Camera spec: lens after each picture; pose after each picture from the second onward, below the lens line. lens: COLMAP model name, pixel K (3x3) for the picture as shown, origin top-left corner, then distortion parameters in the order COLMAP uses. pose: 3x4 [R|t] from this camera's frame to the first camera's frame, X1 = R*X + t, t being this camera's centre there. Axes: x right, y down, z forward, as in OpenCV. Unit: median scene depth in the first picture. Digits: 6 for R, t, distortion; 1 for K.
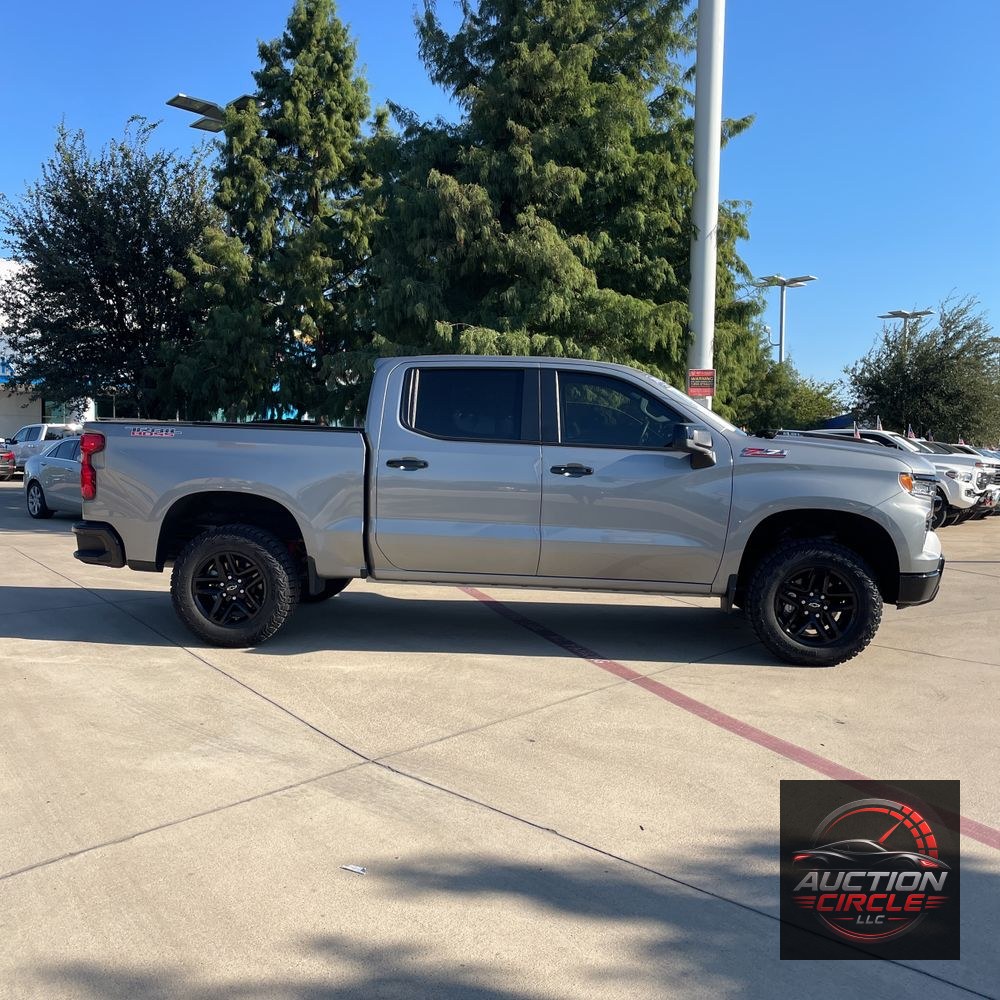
lens RADIAL K [[1023.4, 0, 504.8], [0, 1023.4, 506.6], [0, 0, 1]] dist [0.028813, 0.000000]
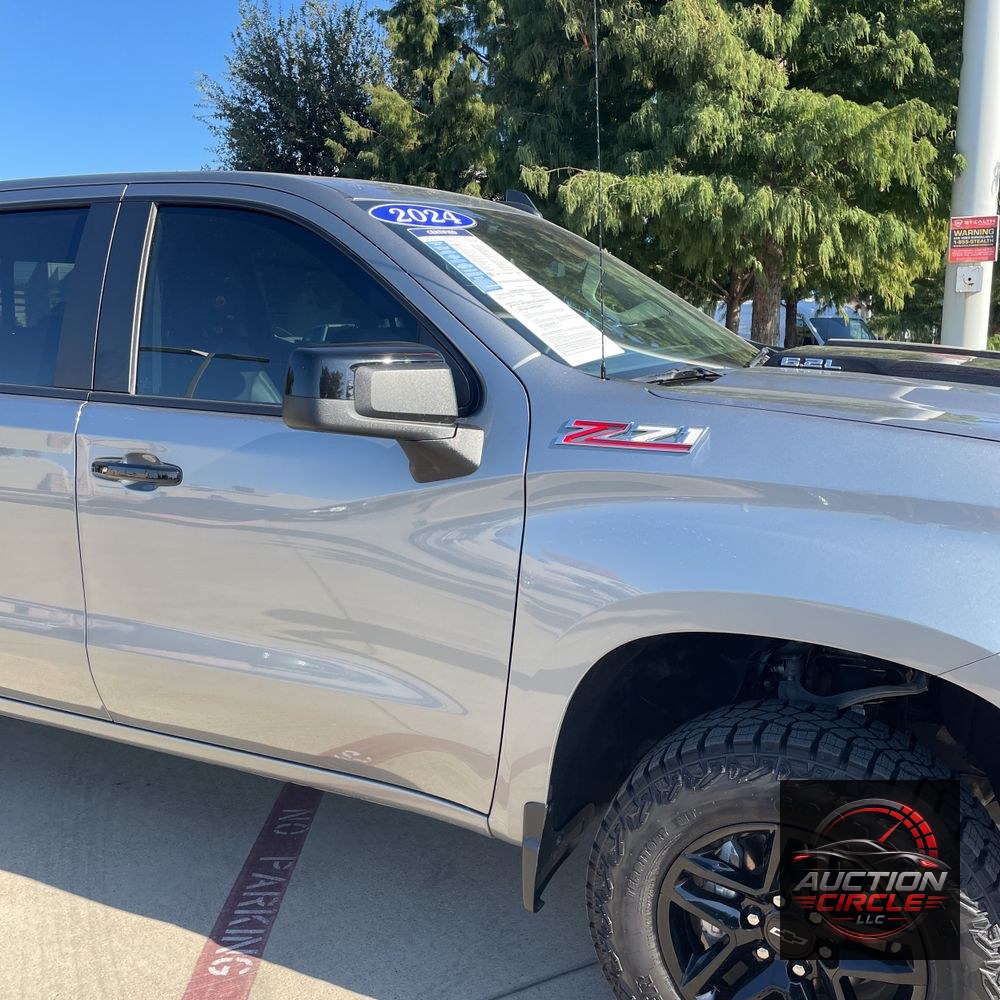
lens RADIAL K [[1023.4, 0, 507.5], [0, 1023.4, 495.1], [0, 0, 1]] dist [0.028813, 0.000000]
pose [[0.936363, 0.034565, -0.349328, 0.160415], [-0.000834, 0.995357, 0.096253, -0.031347], [0.351033, -0.089836, 0.932043, 0.344039]]
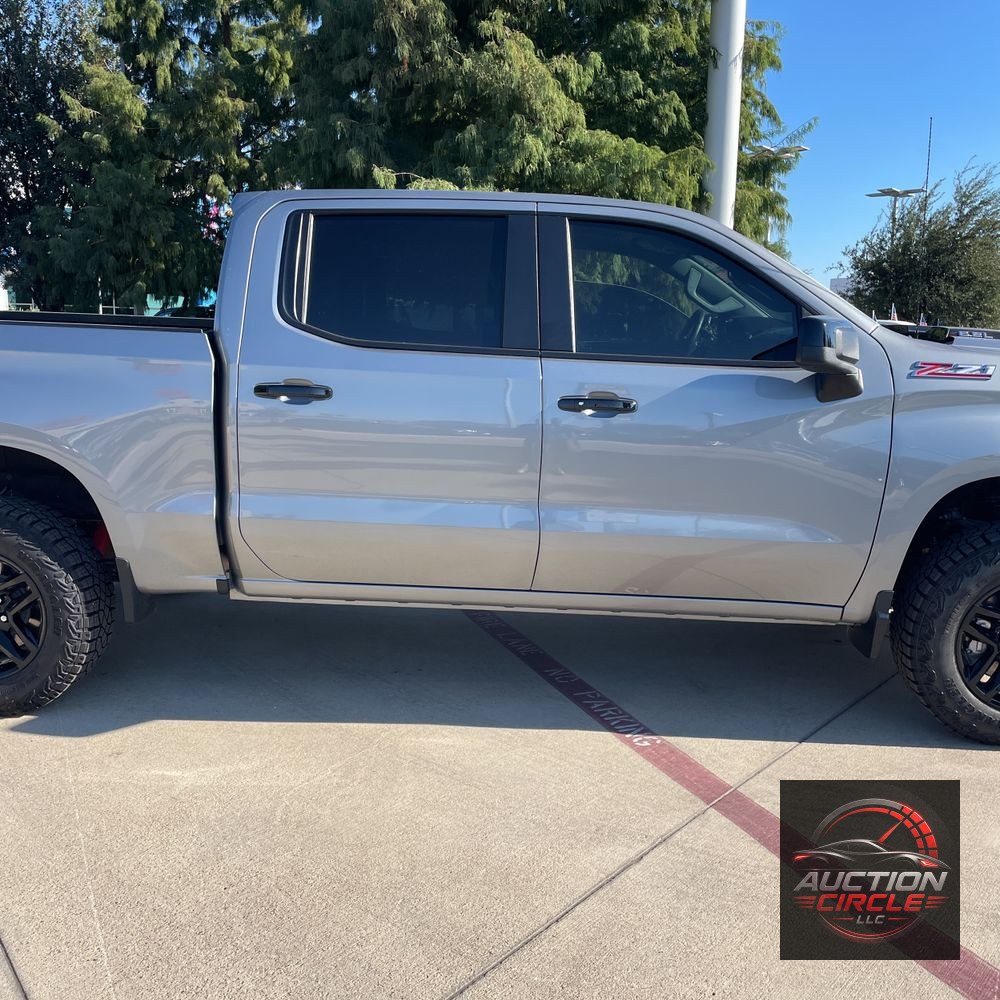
lens RADIAL K [[1023.4, 0, 506.4], [0, 1023.4, 511.3], [0, 0, 1]] dist [0.028813, 0.000000]
pose [[0.999096, -0.007714, 0.041799, -0.002725], [0.003047, 0.993863, 0.110579, -0.019238], [-0.042395, -0.110351, 0.992988, 0.225861]]
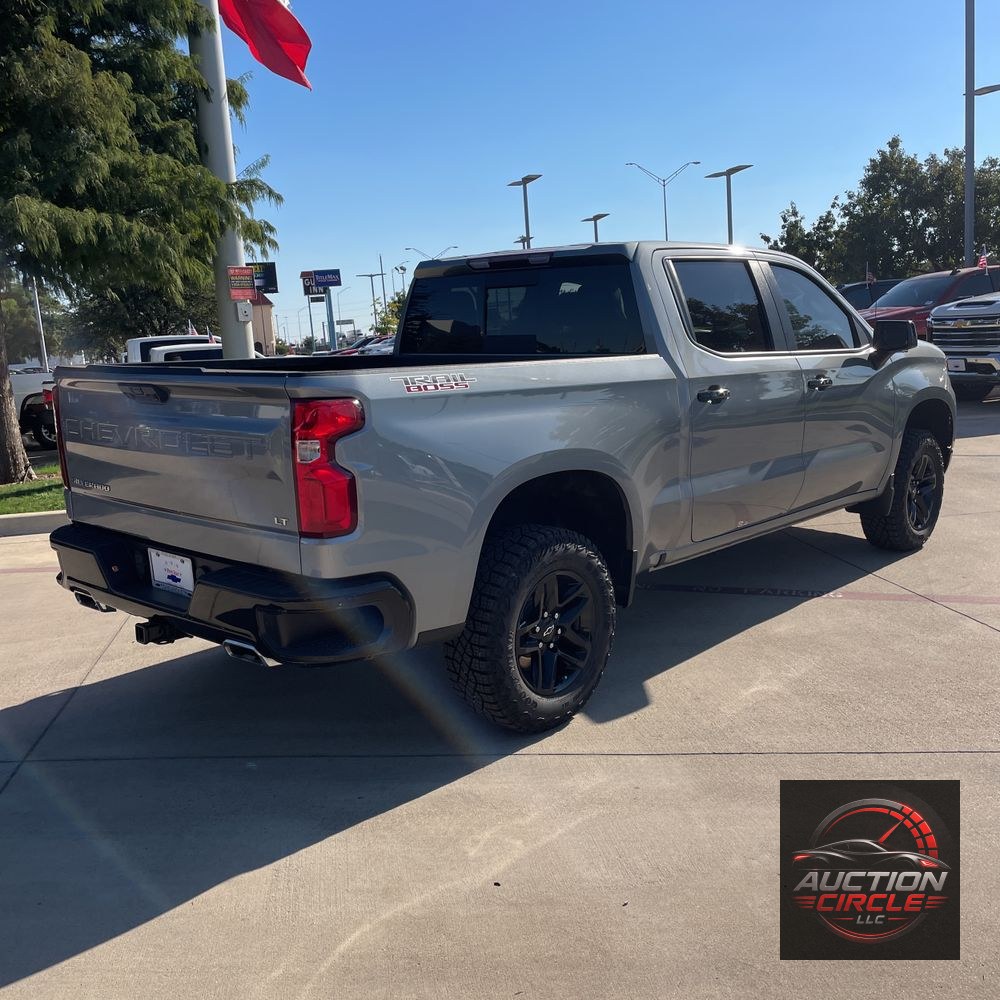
lens RADIAL K [[1023.4, 0, 499.8], [0, 1023.4, 504.4], [0, 0, 1]] dist [0.028813, 0.000000]
pose [[0.611021, -0.176053, 0.771790, -0.376691], [0.104558, 0.984363, 0.141764, -0.041259], [-0.784679, -0.005924, 0.619874, 0.337594]]
